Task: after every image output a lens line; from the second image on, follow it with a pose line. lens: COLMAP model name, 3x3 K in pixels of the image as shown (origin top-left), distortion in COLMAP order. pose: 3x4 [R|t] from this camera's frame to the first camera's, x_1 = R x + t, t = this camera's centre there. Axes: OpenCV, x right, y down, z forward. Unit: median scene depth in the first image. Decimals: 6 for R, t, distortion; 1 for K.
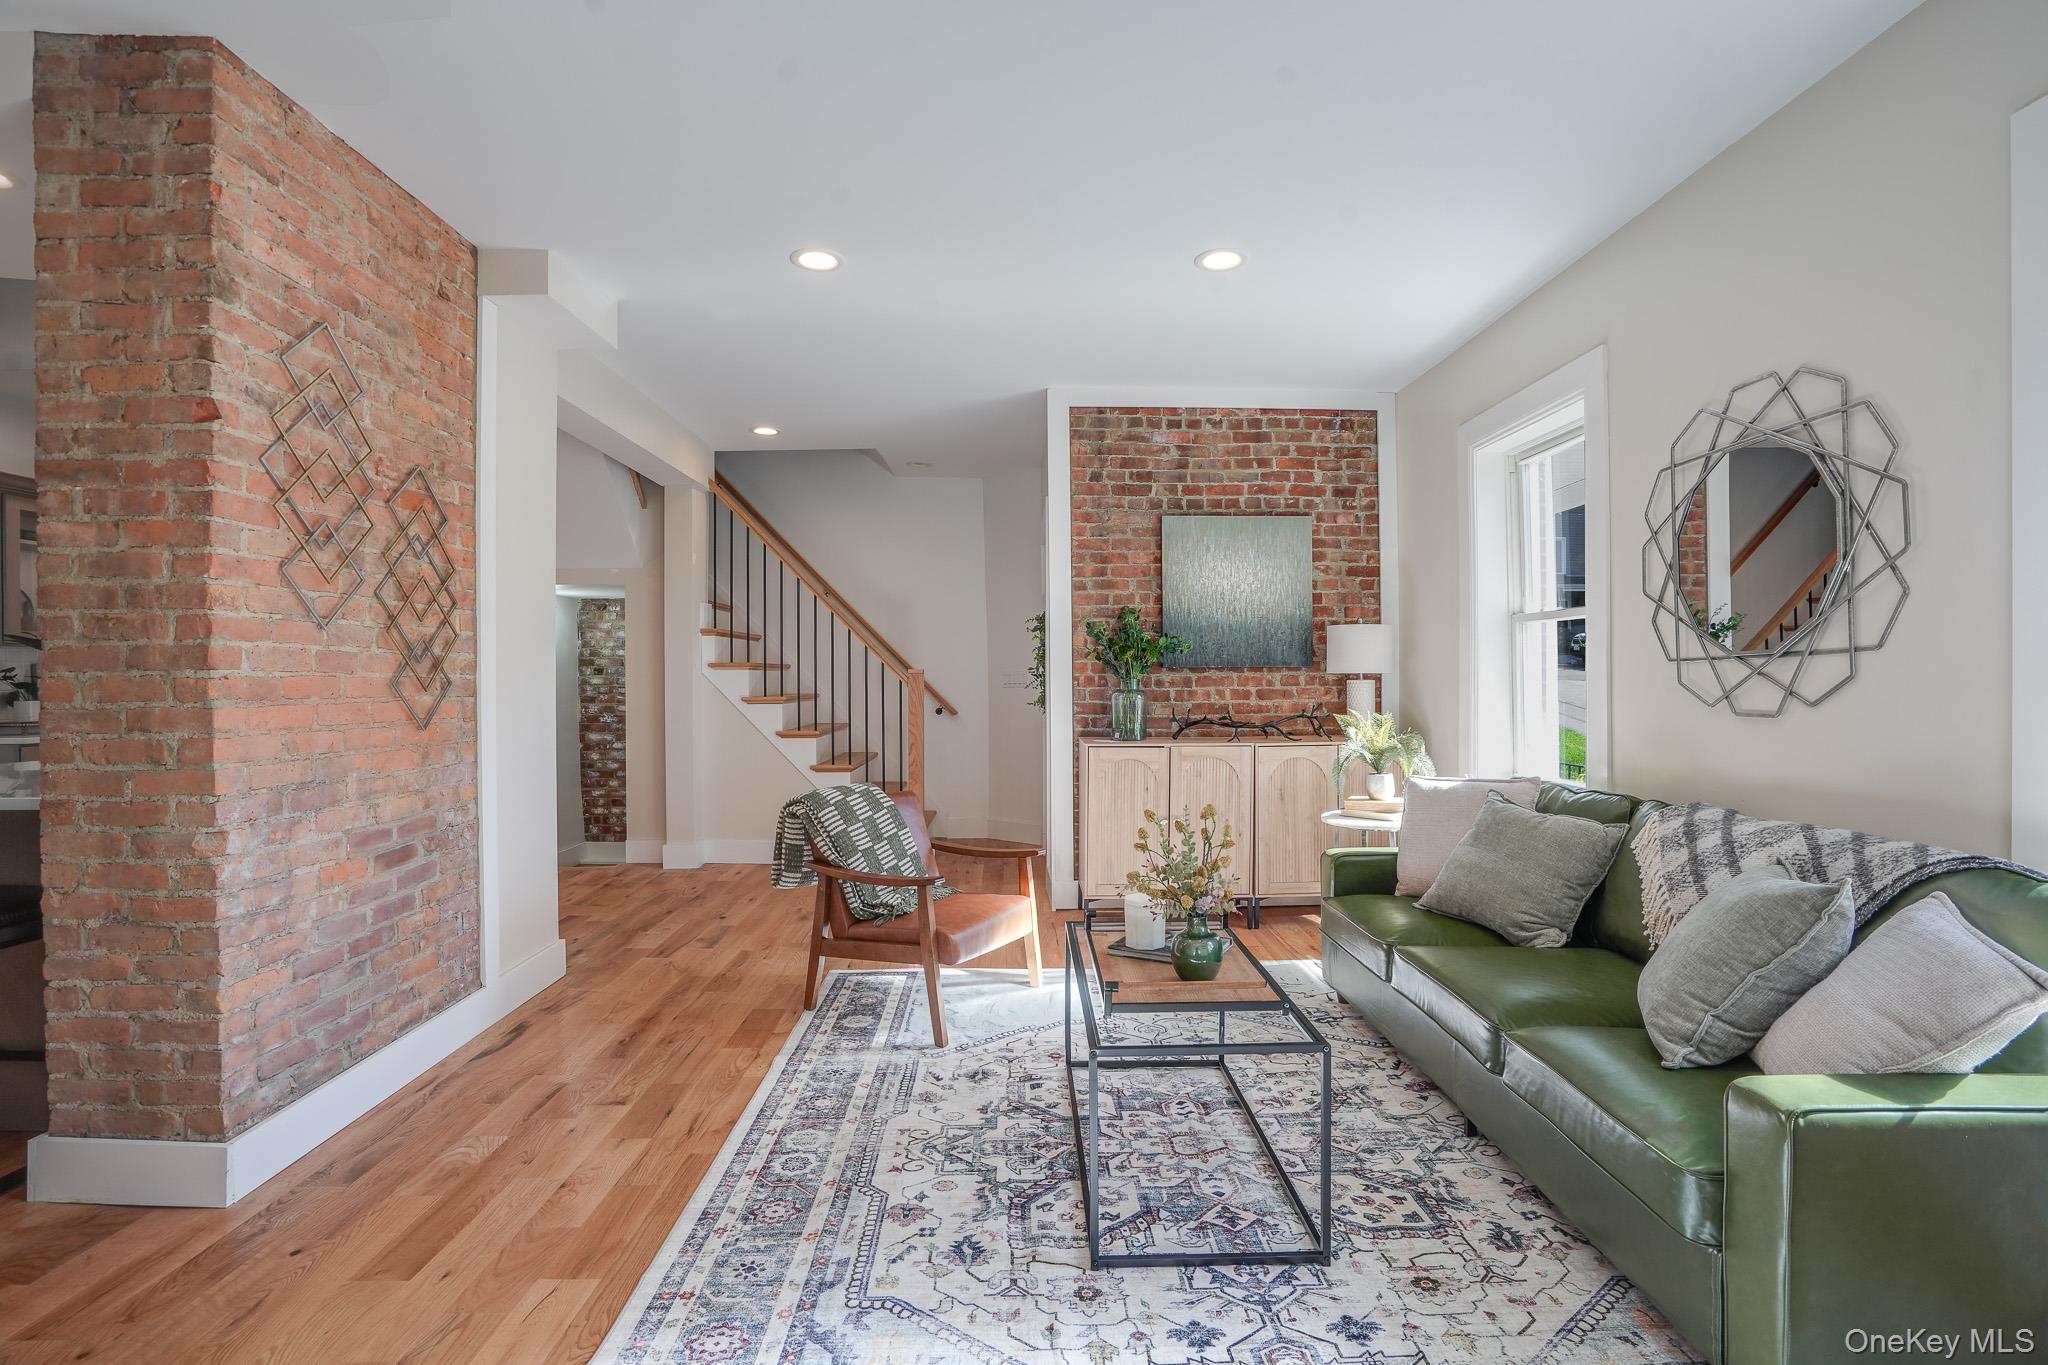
lens RADIAL K [[952.4, 0, 1024.2], [0, 952.4, 673.9], [0, 0, 1]] dist [-0.069032, 0.033263]
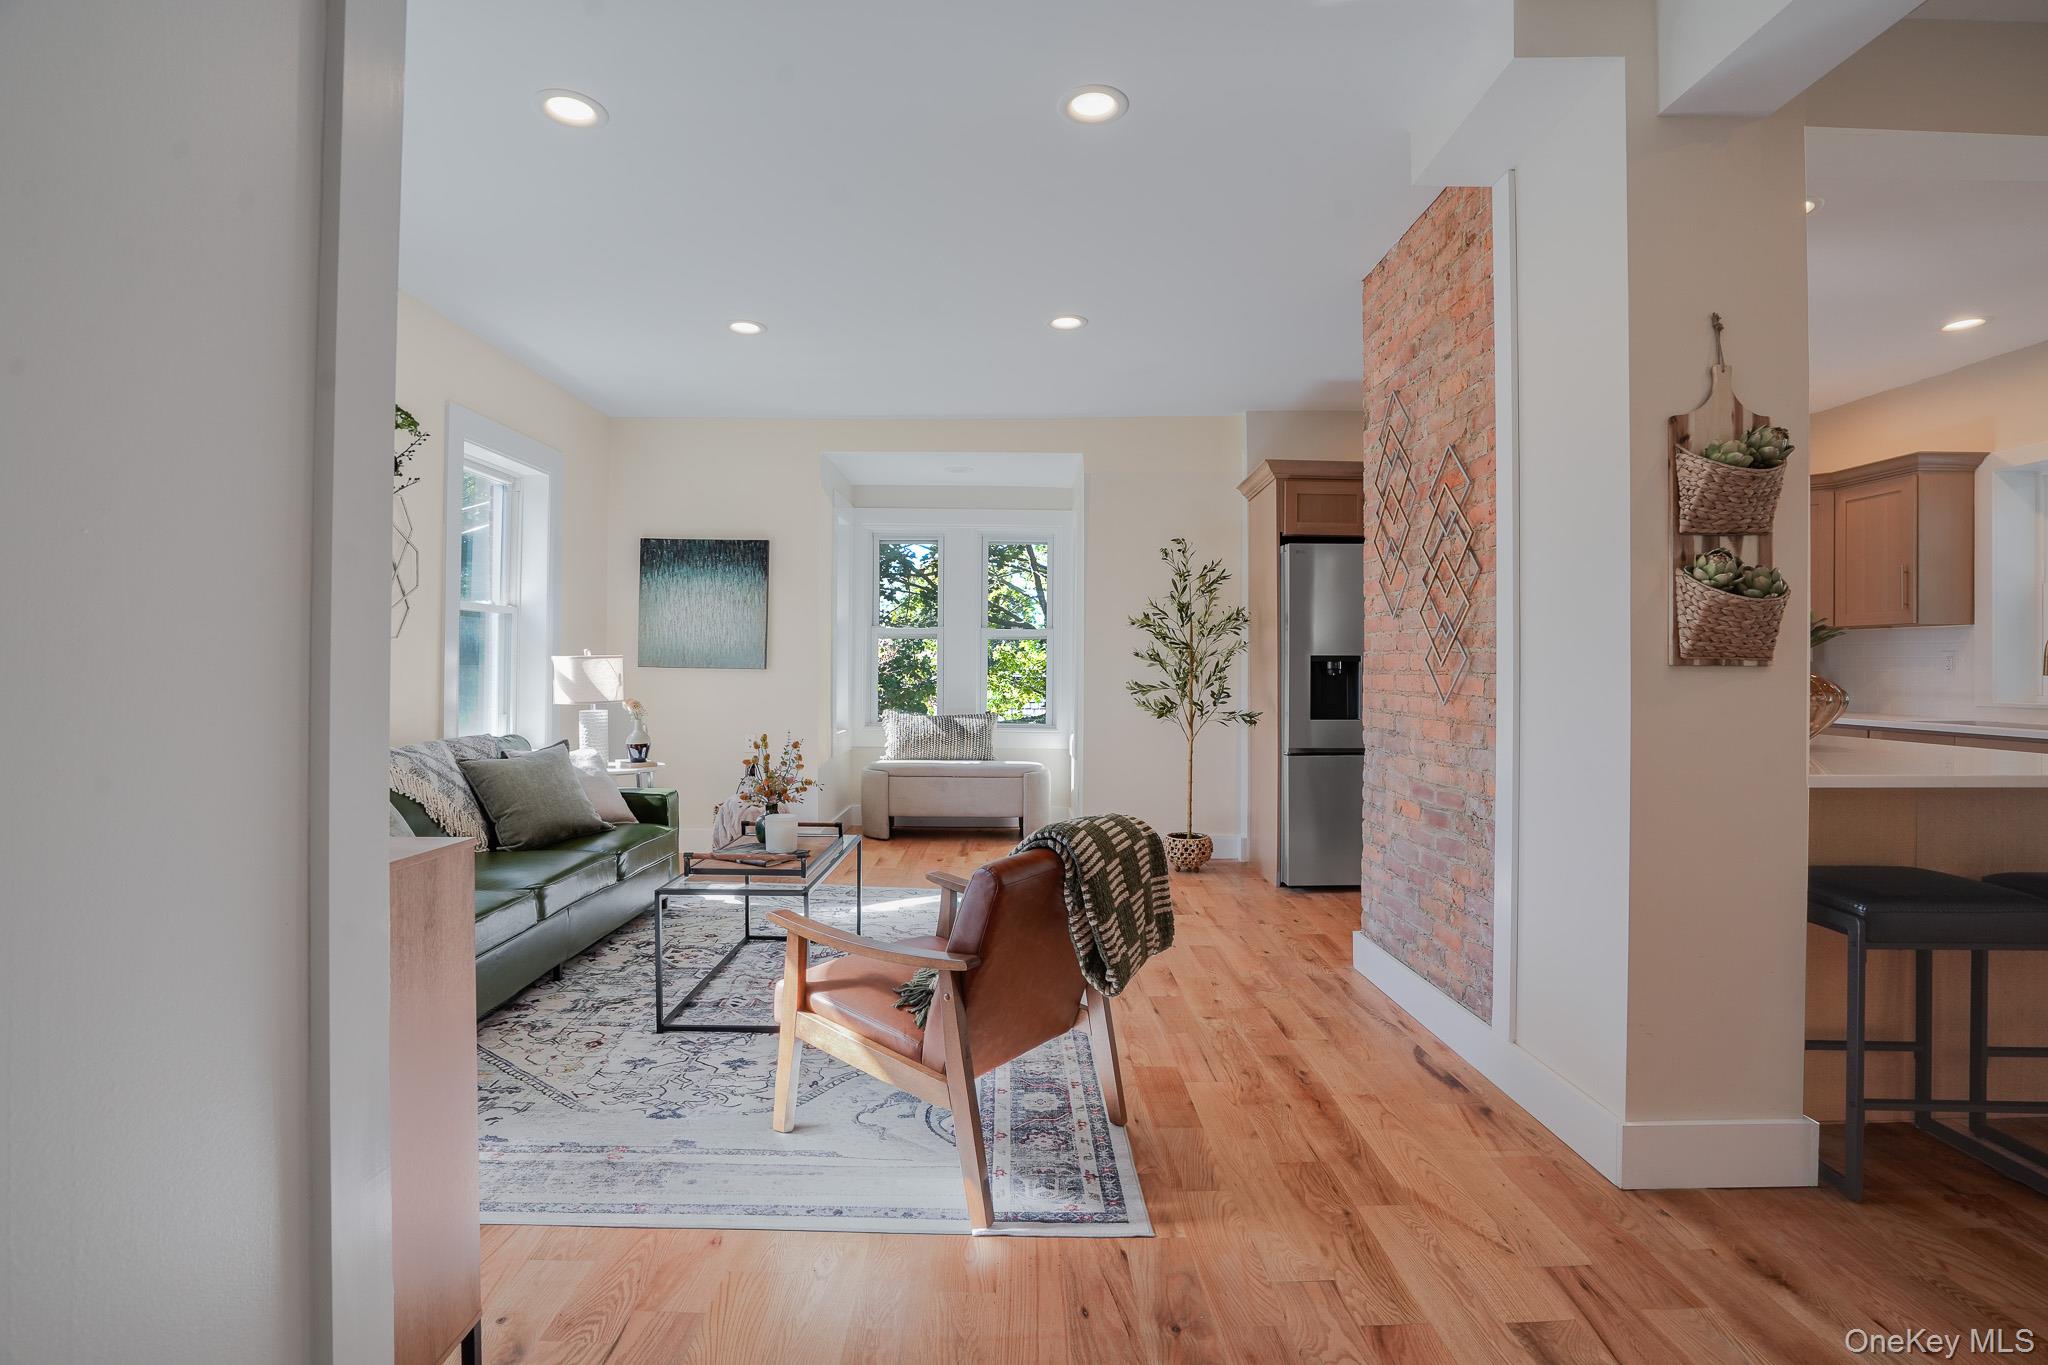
lens RADIAL K [[952.4, 0, 1024.2], [0, 952.4, 673.9], [0, 0, 1]] dist [-0.069032, 0.033263]
pose [[-0.999998, 0.000320, -0.002147, -0.186113], [0.000321, 1.000000, -0.000172, 0.027529], [0.002147, -0.000173, -0.999998, 2.018399]]
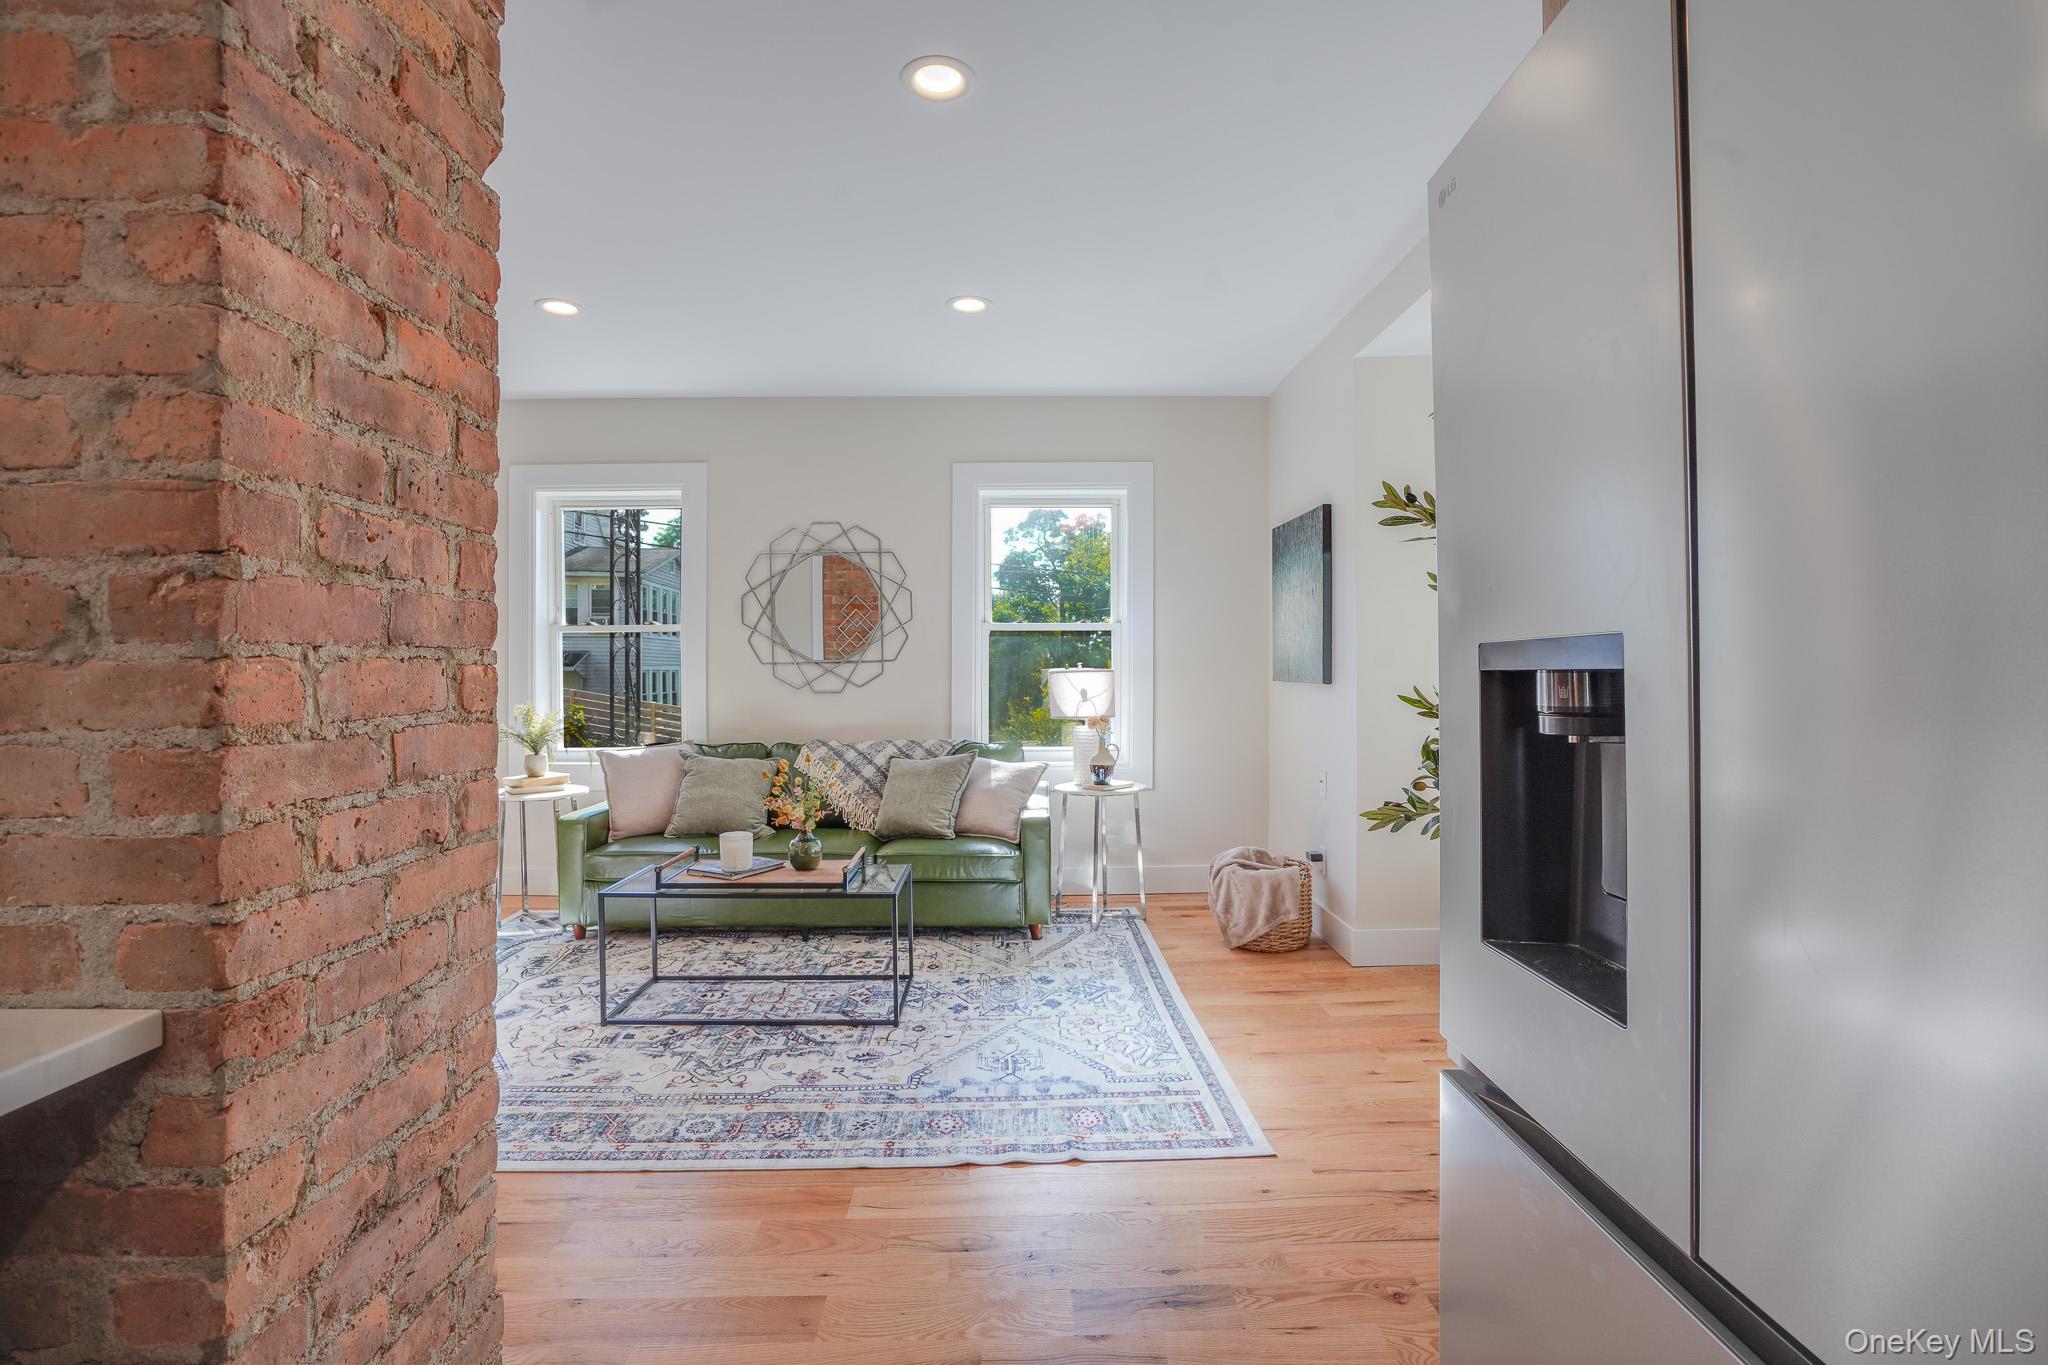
lens RADIAL K [[952.4, 0, 1024.2], [0, 952.4, 673.9], [0, 0, 1]] dist [-0.069032, 0.033263]
pose [[-0.011974, 0.002071, 0.999926, -1.056978], [-0.001906, 0.999996, -0.002094, 0.006249], [-0.999926, -0.001931, -0.011970, 0.517025]]
